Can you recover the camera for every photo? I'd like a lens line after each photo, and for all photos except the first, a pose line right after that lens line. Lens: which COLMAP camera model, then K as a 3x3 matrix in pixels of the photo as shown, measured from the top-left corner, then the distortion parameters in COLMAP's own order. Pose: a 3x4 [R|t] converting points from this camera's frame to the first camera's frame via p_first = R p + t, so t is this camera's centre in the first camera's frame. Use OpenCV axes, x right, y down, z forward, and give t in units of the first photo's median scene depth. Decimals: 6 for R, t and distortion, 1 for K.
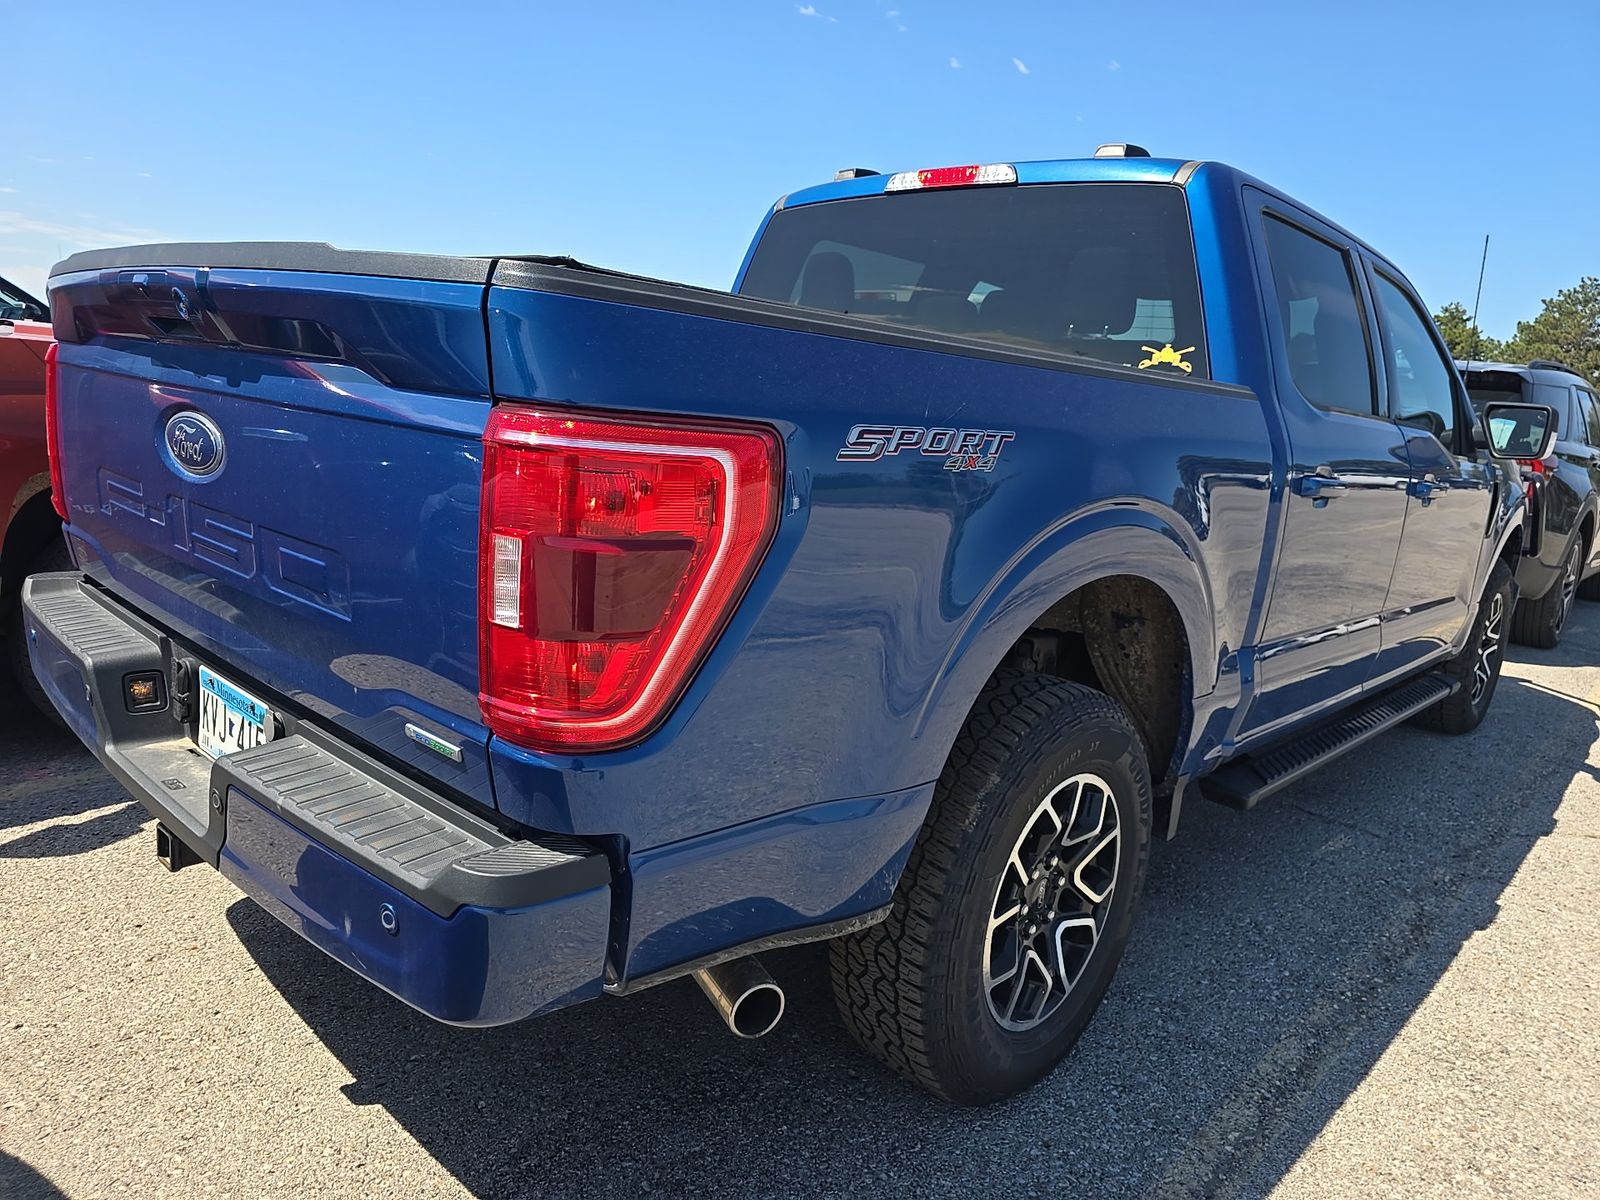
lens RADIAL K [[1063.5, 0, 800.0], [0, 1063.5, 600.0], [0, 0, 1]] dist [0.022697, -0.002286]
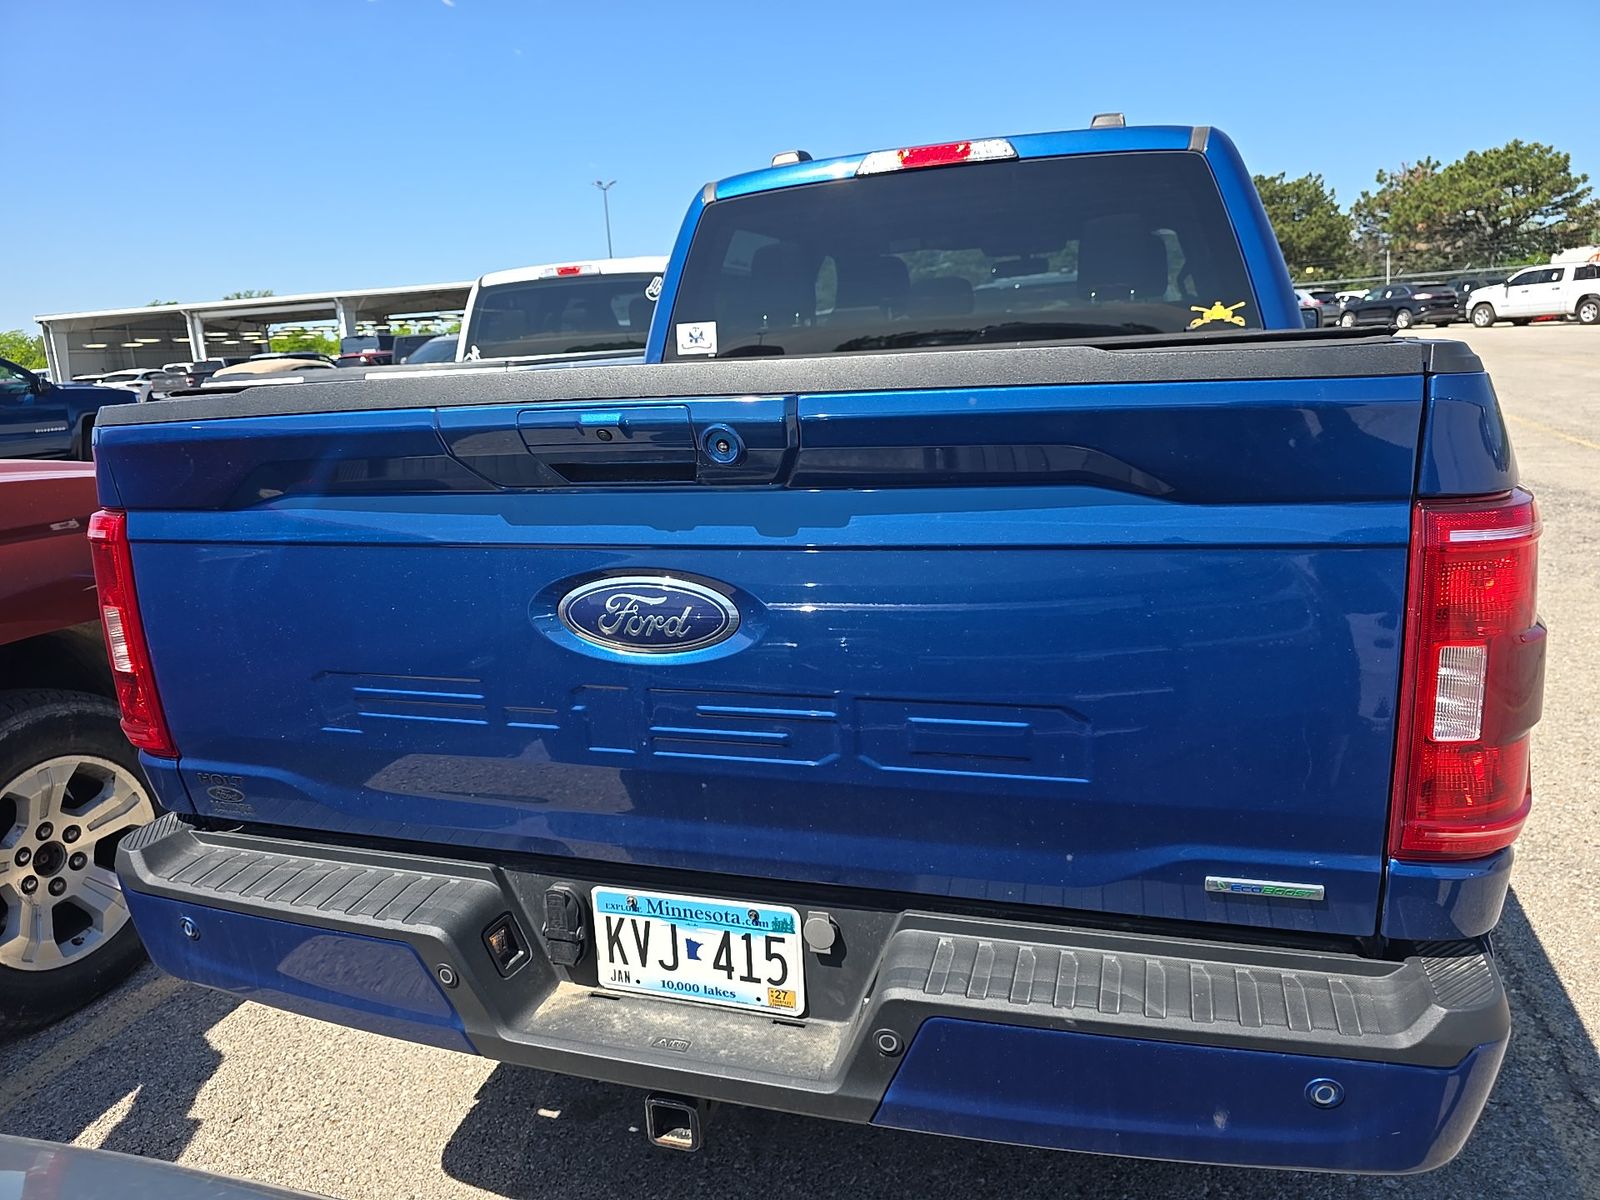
lens RADIAL K [[1063.5, 0, 800.0], [0, 1063.5, 600.0], [0, 0, 1]] dist [0.022697, -0.002286]
pose [[0.898996, -0.231020, 0.372071, -0.504216], [0.213066, 0.972949, 0.089298, -0.135744], [-0.382635, -0.001003, 0.923899, 0.173211]]
